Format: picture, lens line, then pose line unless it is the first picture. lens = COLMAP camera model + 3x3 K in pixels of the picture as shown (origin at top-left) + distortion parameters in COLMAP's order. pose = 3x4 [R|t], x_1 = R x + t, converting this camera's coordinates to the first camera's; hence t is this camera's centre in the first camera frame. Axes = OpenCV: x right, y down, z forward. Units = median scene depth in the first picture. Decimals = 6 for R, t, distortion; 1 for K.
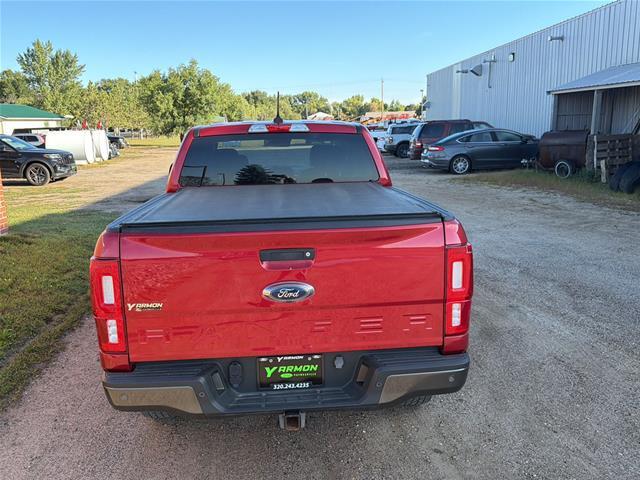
lens RADIAL K [[564.1, 0, 320.0], [0, 564.1, 240.0], [0, 0, 1]] dist [0.117924, -0.214188]
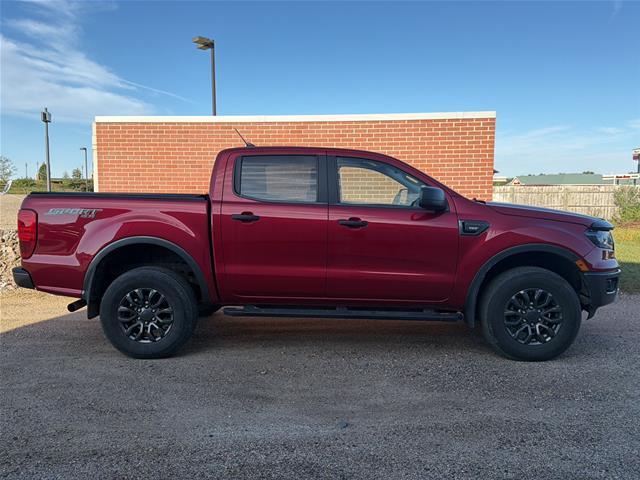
lens RADIAL K [[564.1, 0, 320.0], [0, 564.1, 240.0], [0, 0, 1]] dist [0.117924, -0.214188]
pose [[-0.119329, 0.100548, -0.987750, 1.597821], [-0.195596, 0.972982, 0.122674, -0.254305], [0.973397, 0.207839, -0.096438, 1.708929]]
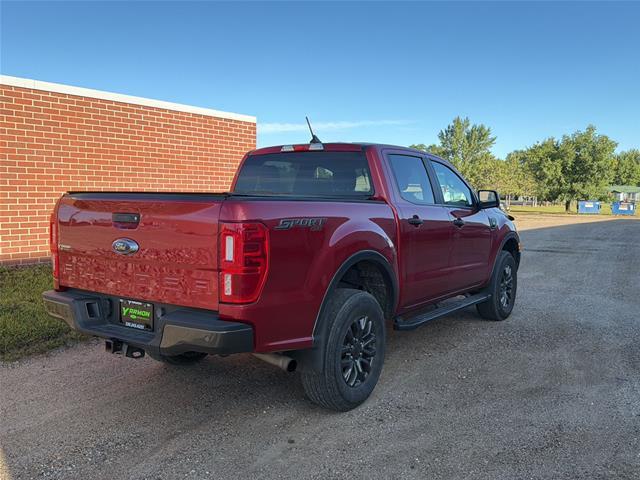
lens RADIAL K [[564.1, 0, 320.0], [0, 564.1, 240.0], [0, 0, 1]] dist [0.117924, -0.214188]
pose [[0.781285, 0.077878, -0.619297, 0.839945], [-0.150172, 0.986495, -0.065398, 0.071344], [0.605840, 0.144095, 0.782428, 0.178712]]
